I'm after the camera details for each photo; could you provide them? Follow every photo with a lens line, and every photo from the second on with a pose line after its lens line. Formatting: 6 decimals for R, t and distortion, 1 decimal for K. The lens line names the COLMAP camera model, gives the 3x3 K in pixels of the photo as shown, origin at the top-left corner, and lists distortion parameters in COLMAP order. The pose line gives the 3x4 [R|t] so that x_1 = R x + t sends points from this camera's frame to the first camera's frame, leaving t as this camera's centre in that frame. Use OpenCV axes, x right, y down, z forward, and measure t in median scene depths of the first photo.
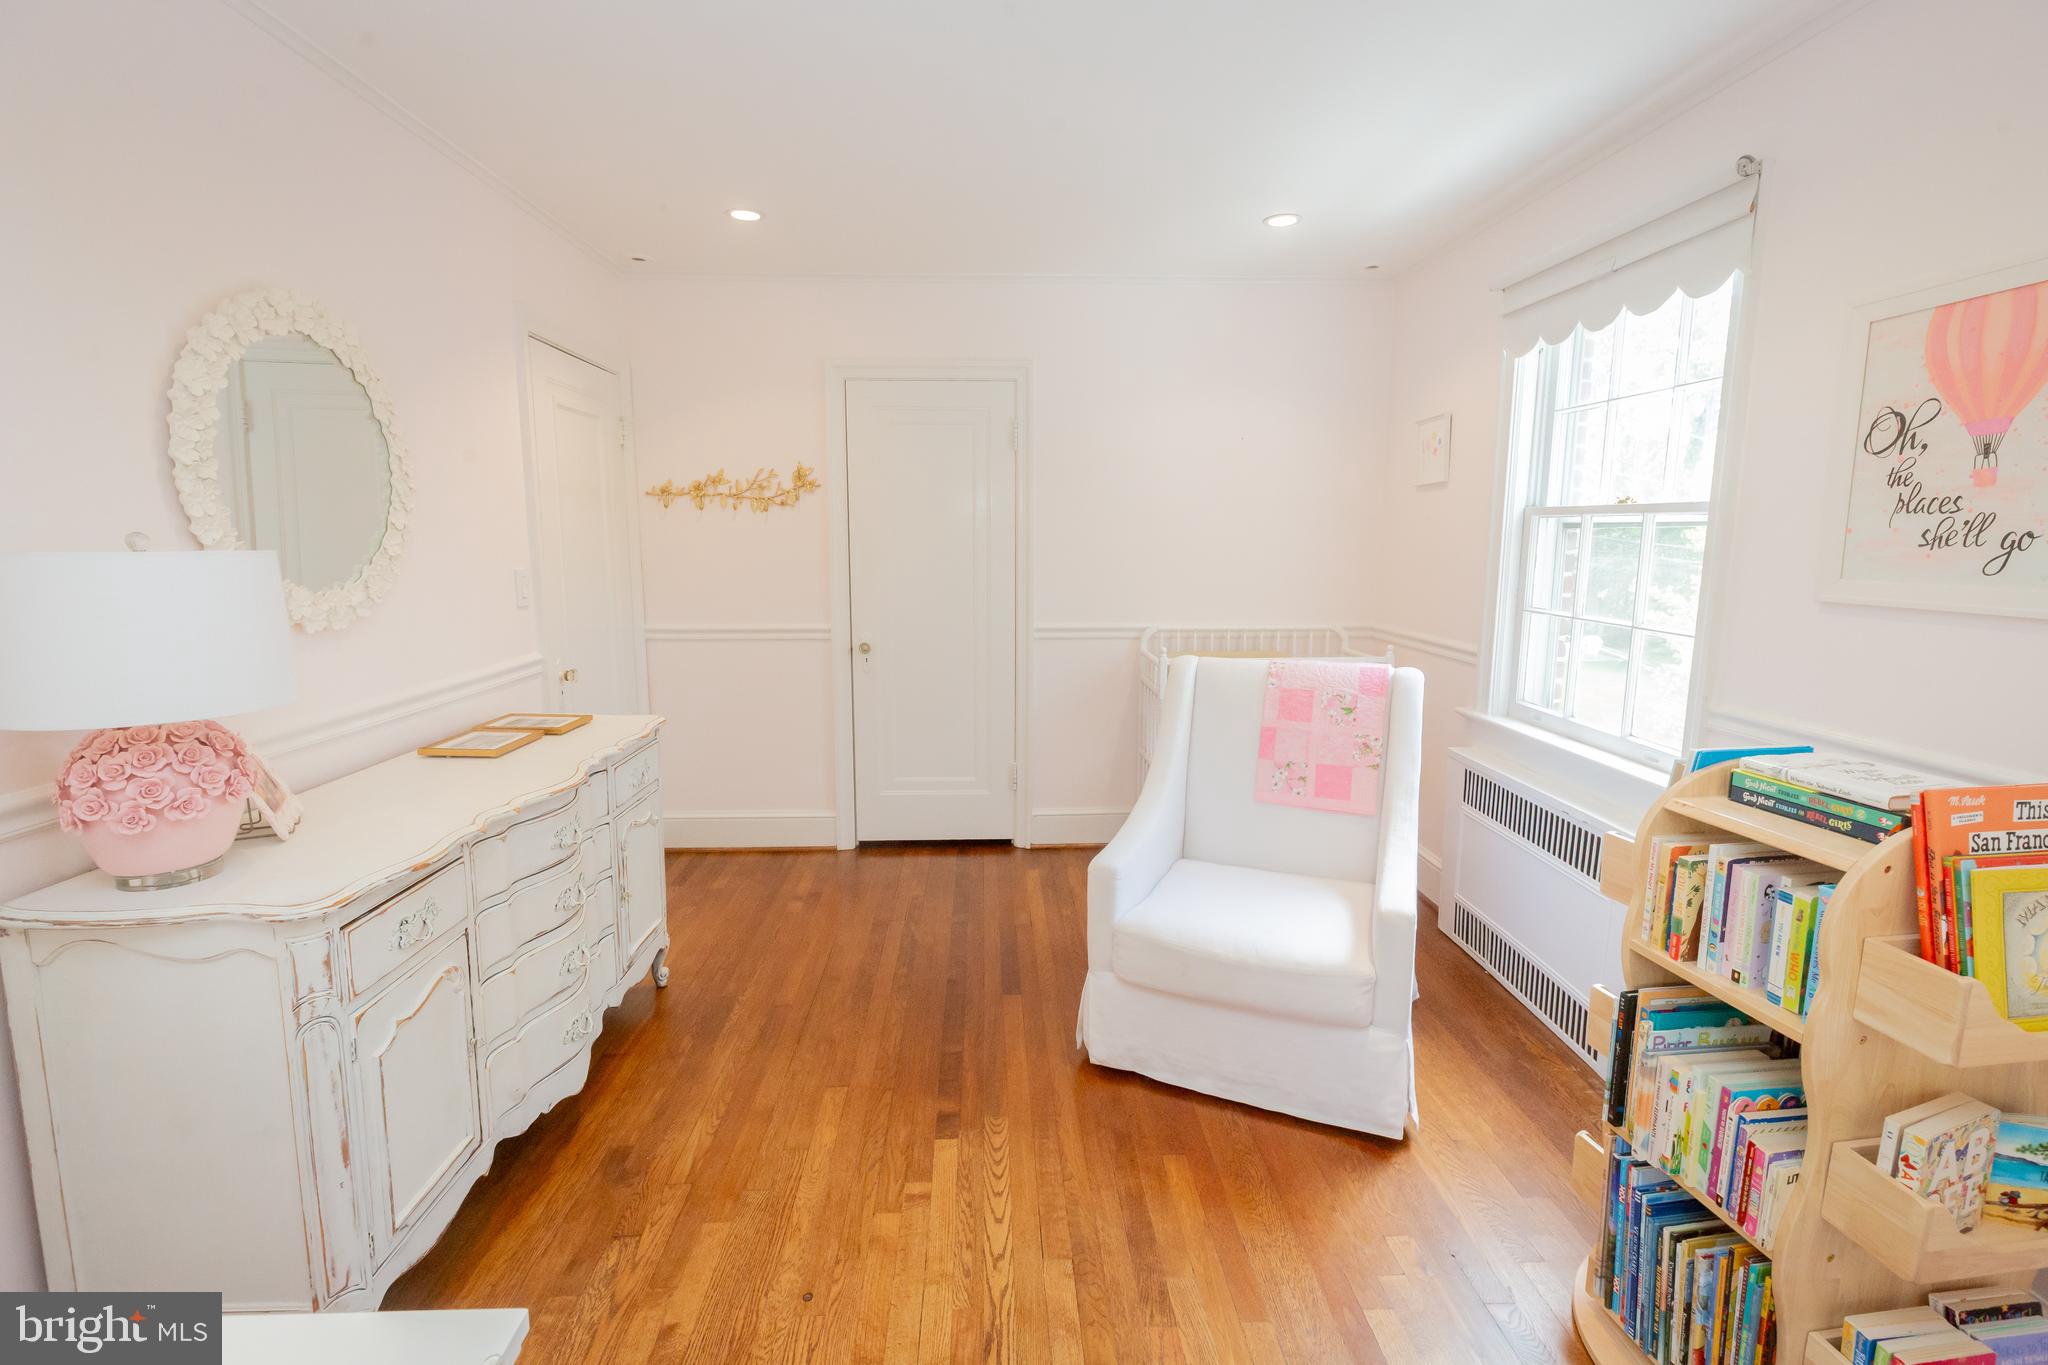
lens RADIAL K [[1035.4, 0, 1024.0], [0, 1035.4, 682.5], [0, 0, 1]] dist [-0.018226, -0.000162]
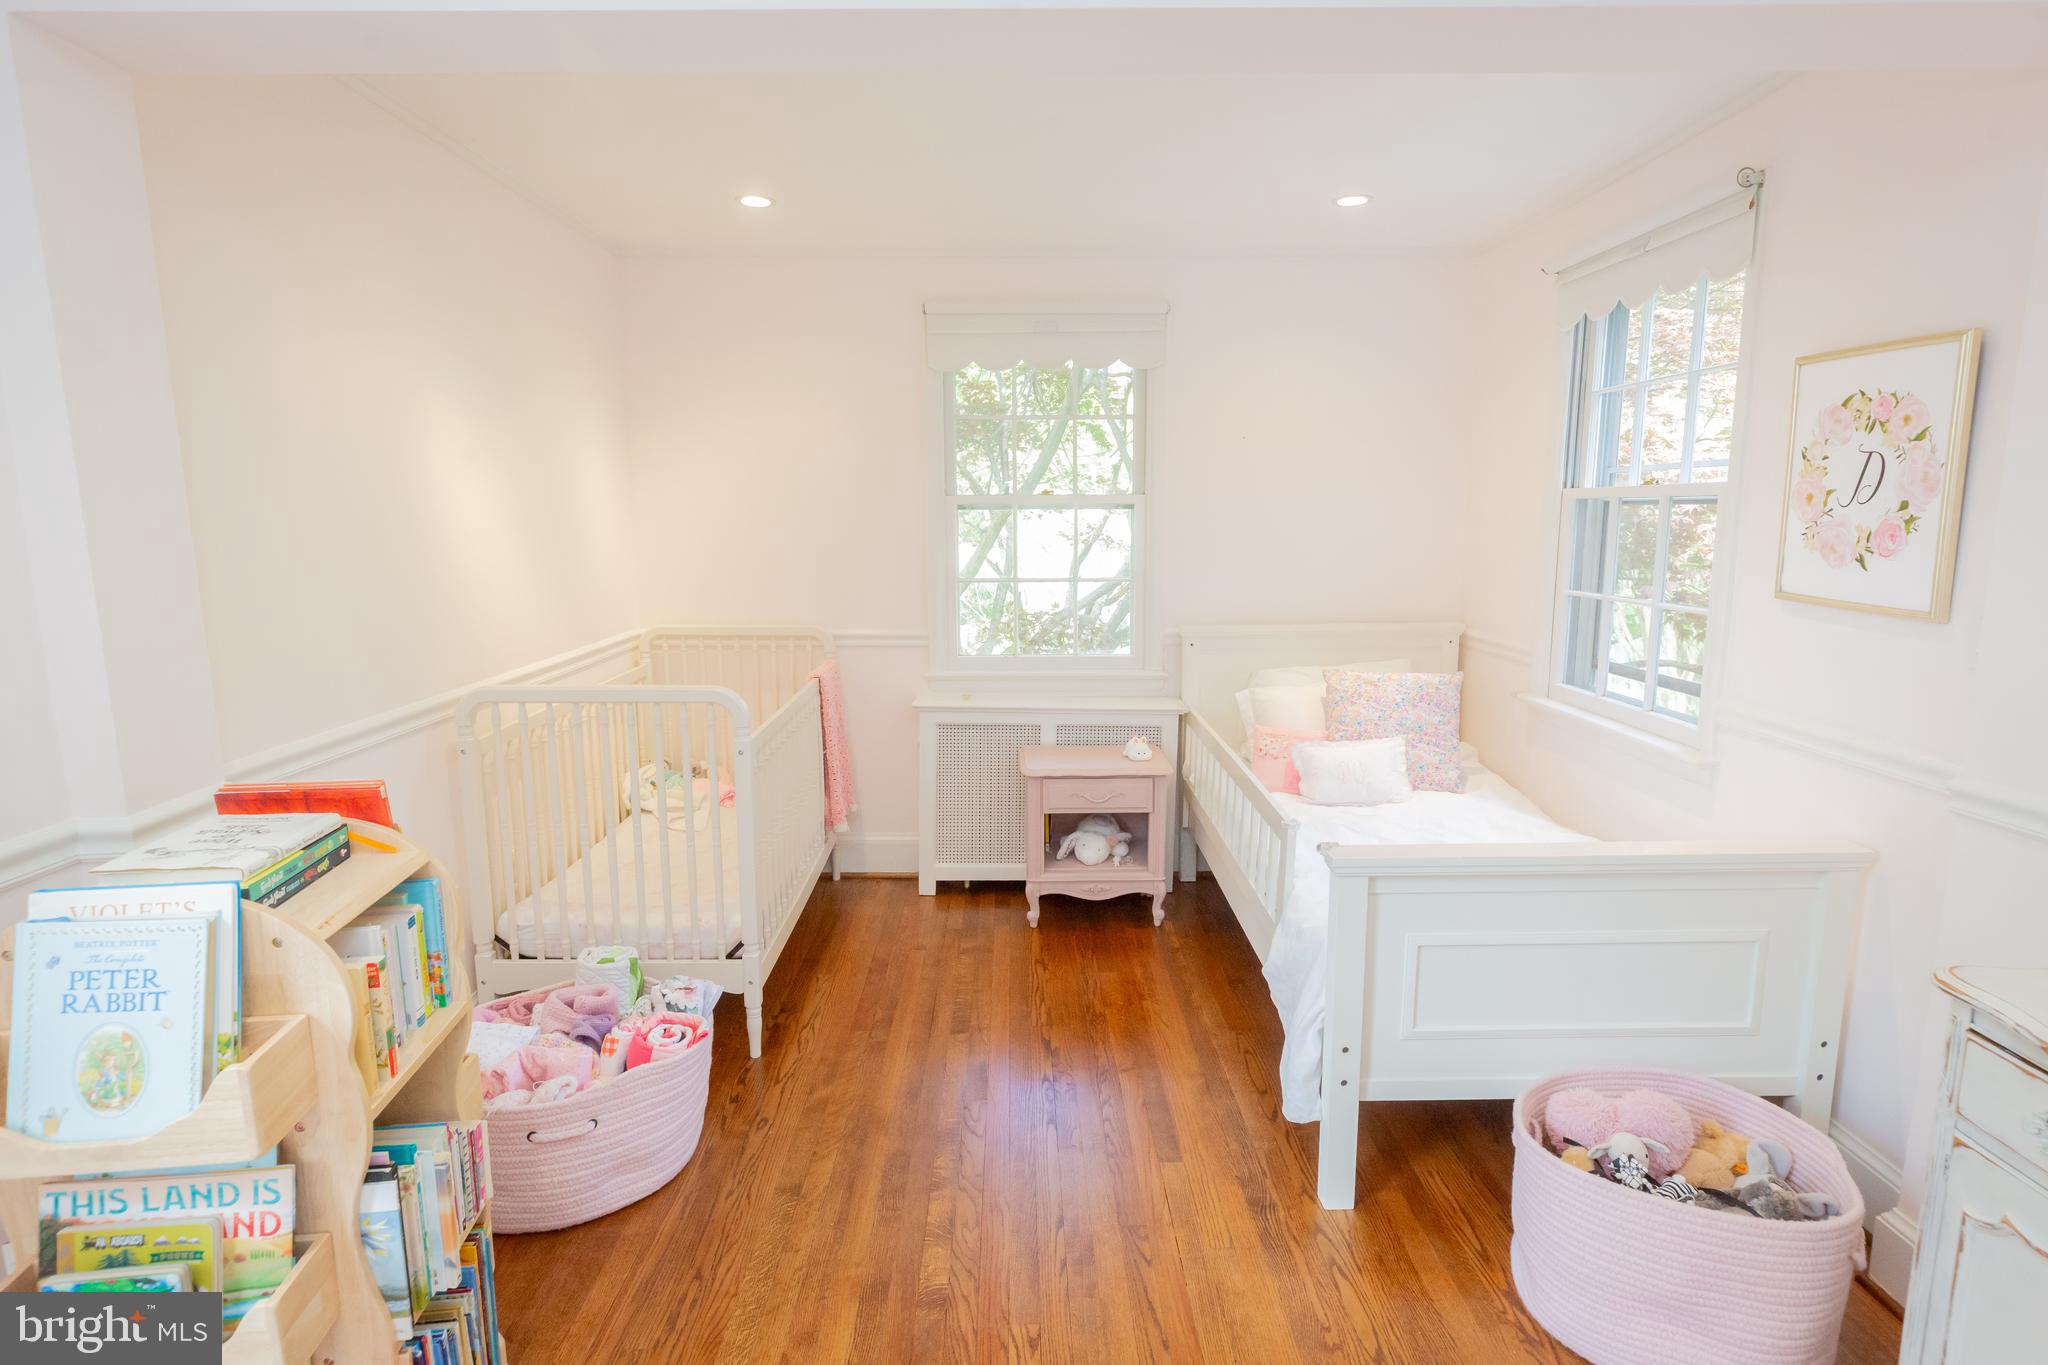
lens RADIAL K [[1081.3, 0, 1024.0], [0, 1081.3, 682.5], [0, 0, 1]] dist [0.000176, 0.000058]
pose [[-0.999376, -0.002749, 0.035220, 0.092260], [0.007849, 0.954767, 0.297251, -0.316604], [-0.034444, 0.297342, -0.954149, 1.838531]]
